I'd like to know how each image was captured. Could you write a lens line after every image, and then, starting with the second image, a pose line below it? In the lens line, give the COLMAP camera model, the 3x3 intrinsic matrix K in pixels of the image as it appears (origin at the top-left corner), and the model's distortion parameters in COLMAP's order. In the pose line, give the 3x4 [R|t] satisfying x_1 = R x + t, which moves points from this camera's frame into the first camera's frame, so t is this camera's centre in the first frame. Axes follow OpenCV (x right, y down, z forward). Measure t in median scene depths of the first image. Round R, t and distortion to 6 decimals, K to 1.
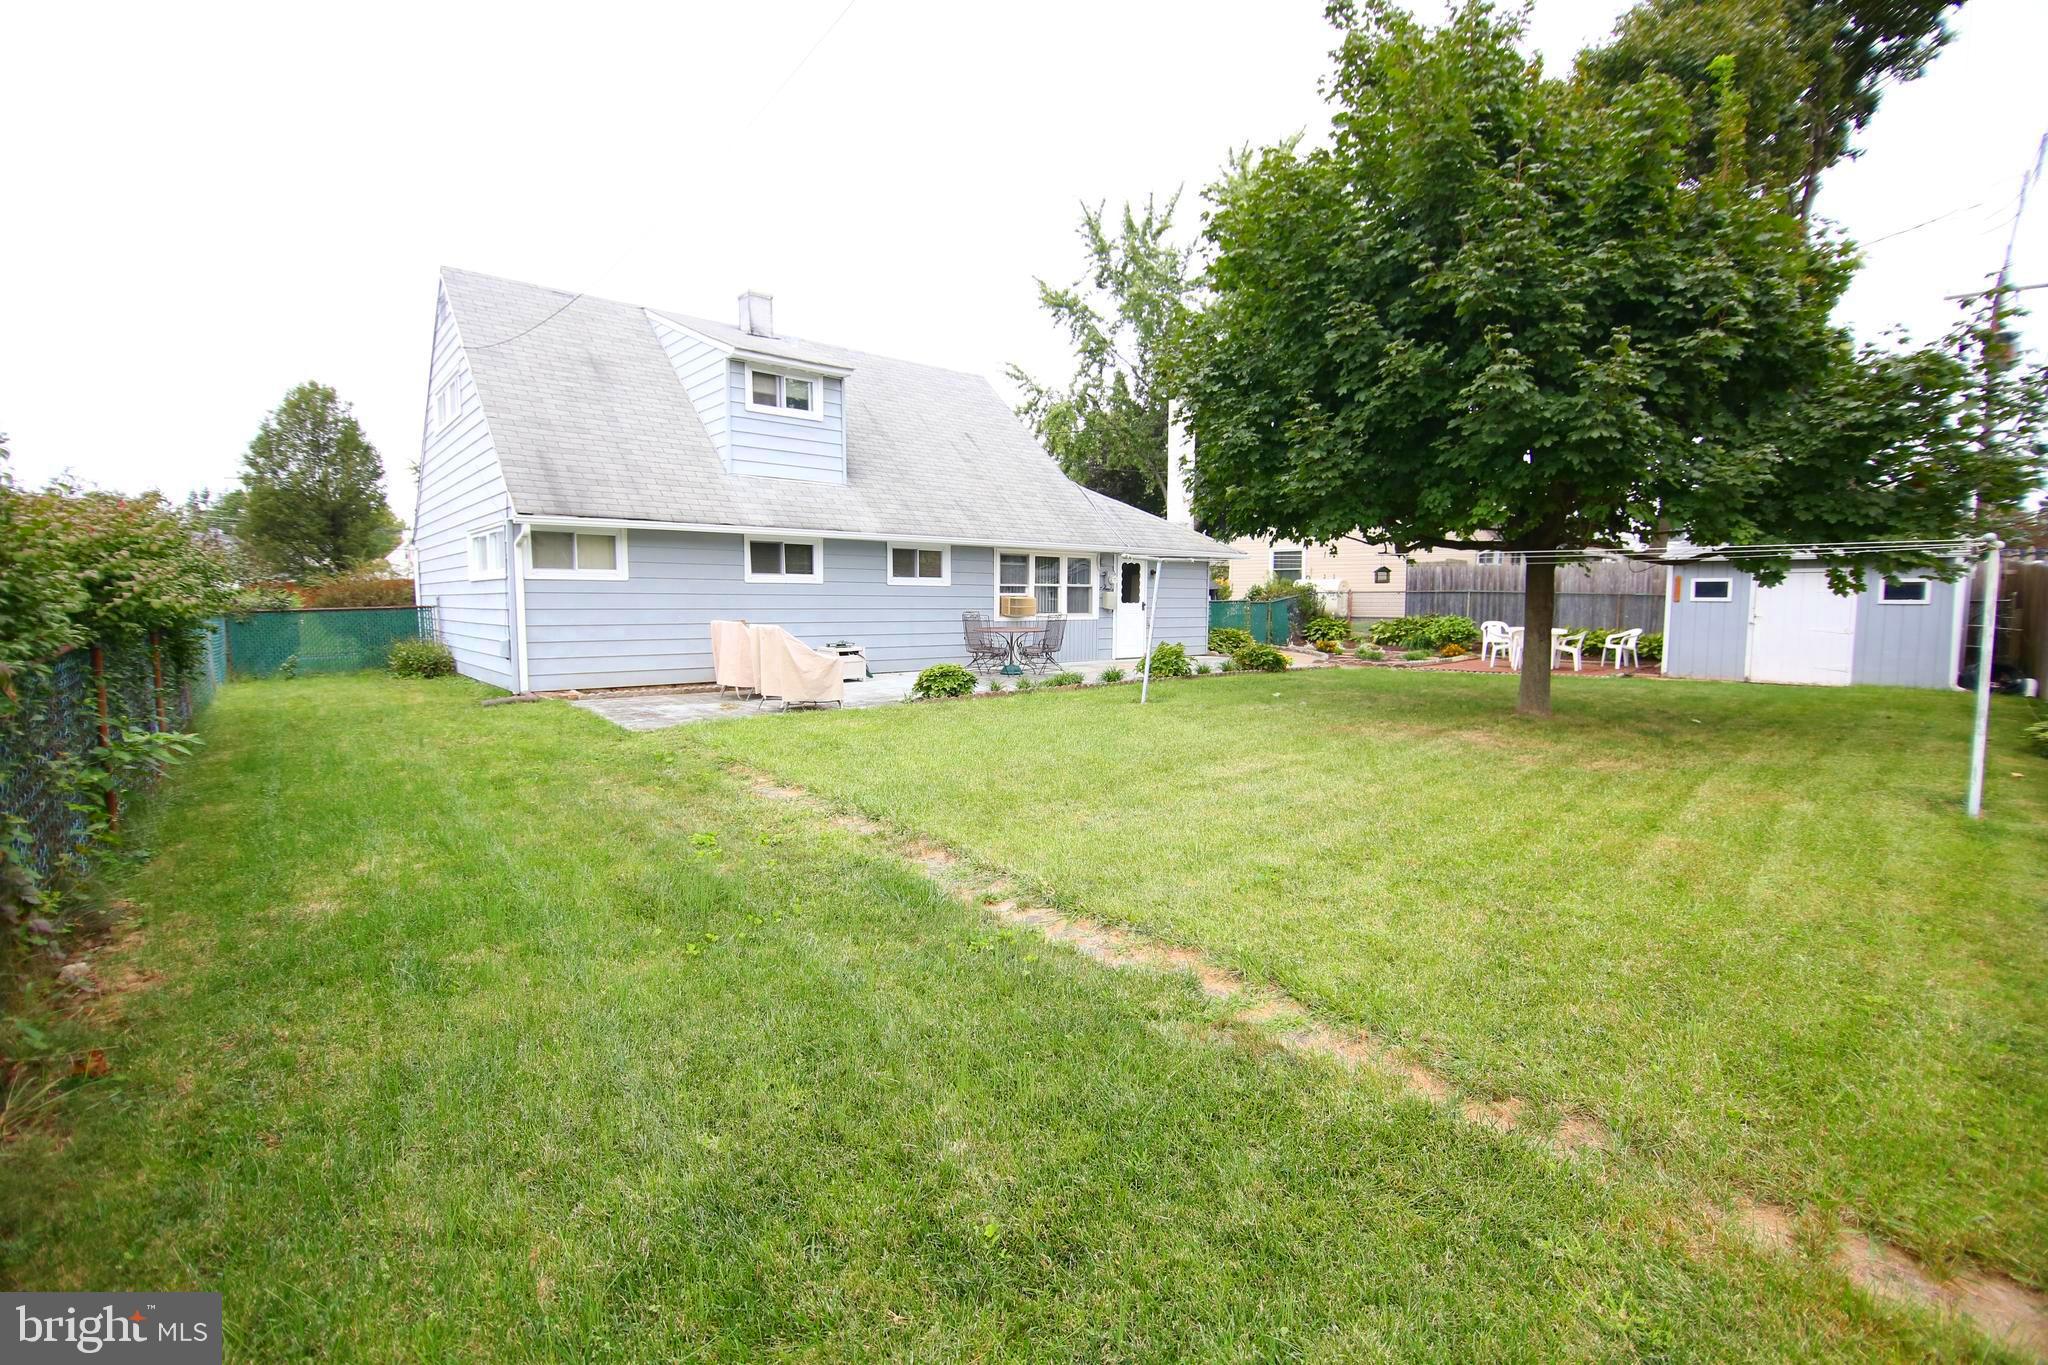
lens RADIAL K [[915.3, 0, 1020.4], [0, 915.3, 676.3], [0, 0, 1]] dist [-0.004197, -0.008305]
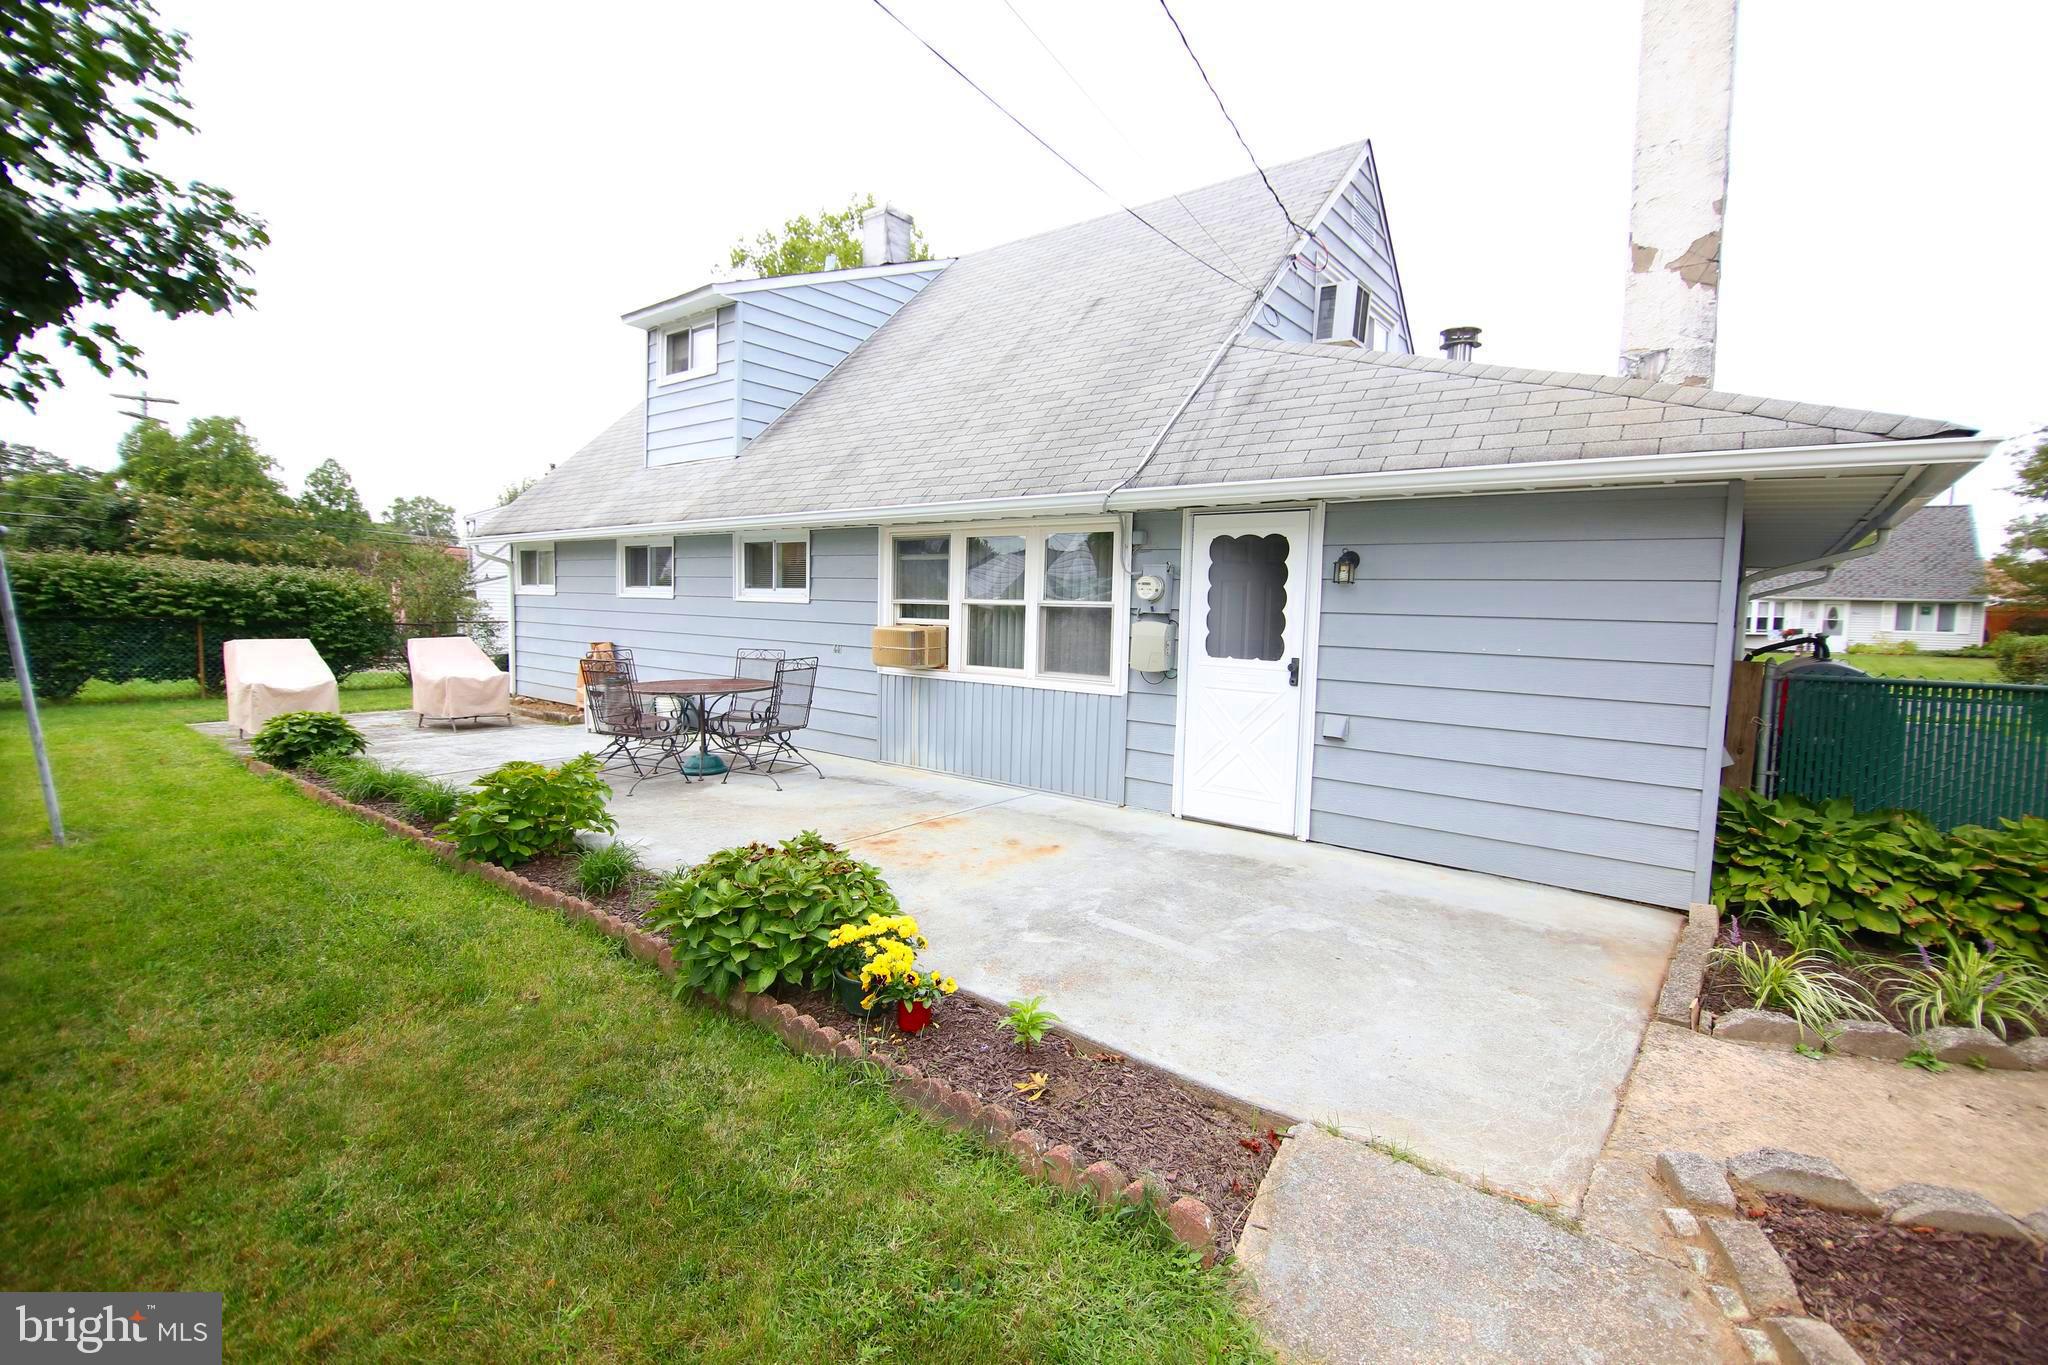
lens RADIAL K [[915.3, 0, 1027.7], [0, 915.3, 682.0], [0, 0, 1]] dist [-0.004197, -0.008305]
pose [[0.197494, 0.071106, -0.977722, 0.481220], [-0.117519, 0.991891, 0.048398, -0.089529], [0.973234, 0.105343, 0.204249, 0.980286]]
